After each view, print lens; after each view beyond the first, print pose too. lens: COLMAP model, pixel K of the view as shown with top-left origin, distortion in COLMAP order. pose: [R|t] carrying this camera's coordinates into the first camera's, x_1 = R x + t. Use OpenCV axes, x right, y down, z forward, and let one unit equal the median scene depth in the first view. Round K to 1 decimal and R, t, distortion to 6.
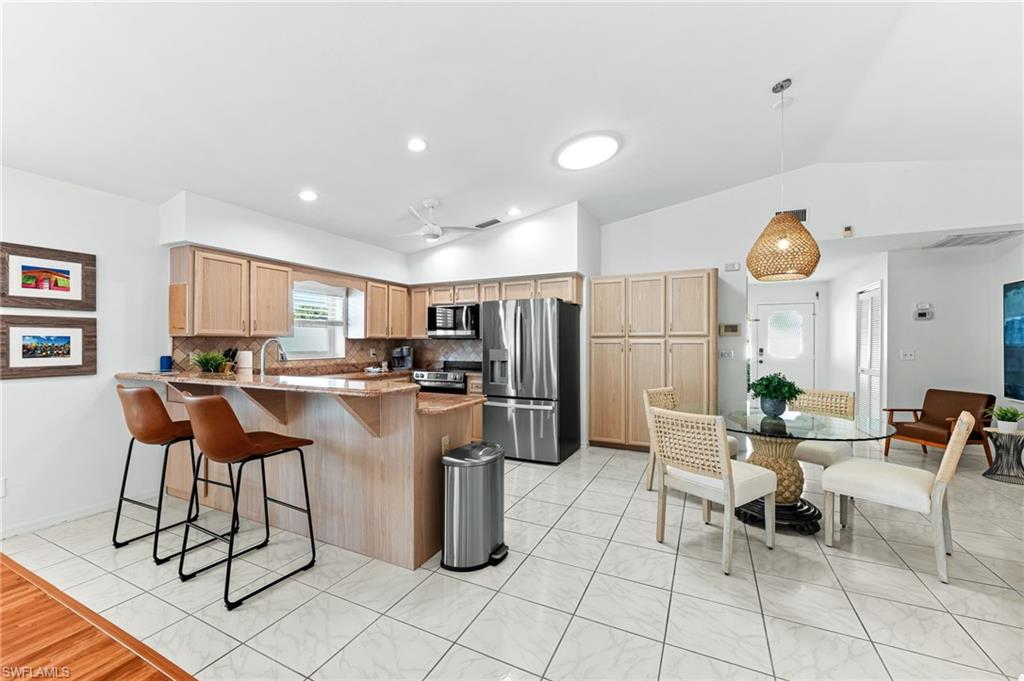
lens RADIAL K [[411.7, 0, 529.8], [0, 411.7, 340.2], [0, 0, 1]] dist [-0.001509, 0.000105]
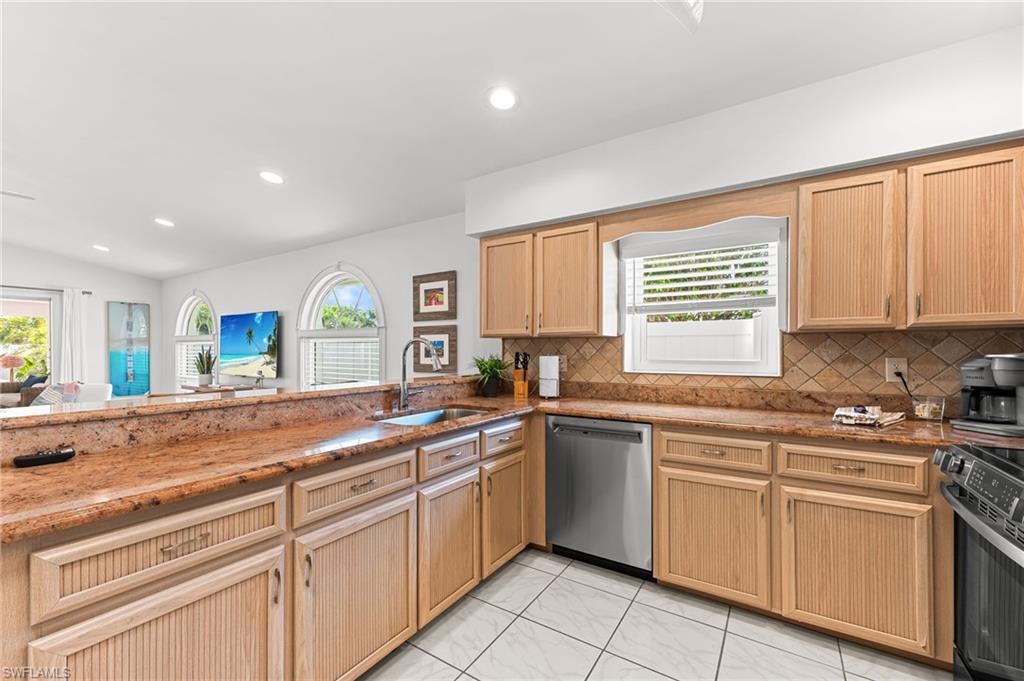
lens RADIAL K [[411.7, 0, 510.4], [0, 411.7, 348.7], [0, 0, 1]] dist [-0.001509, 0.000105]
pose [[-0.161463, -0.002318, -0.986876, 0.037428], [0.008631, 0.999956, -0.003761, 0.011506], [0.986841, -0.009125, -0.161436, 0.788955]]
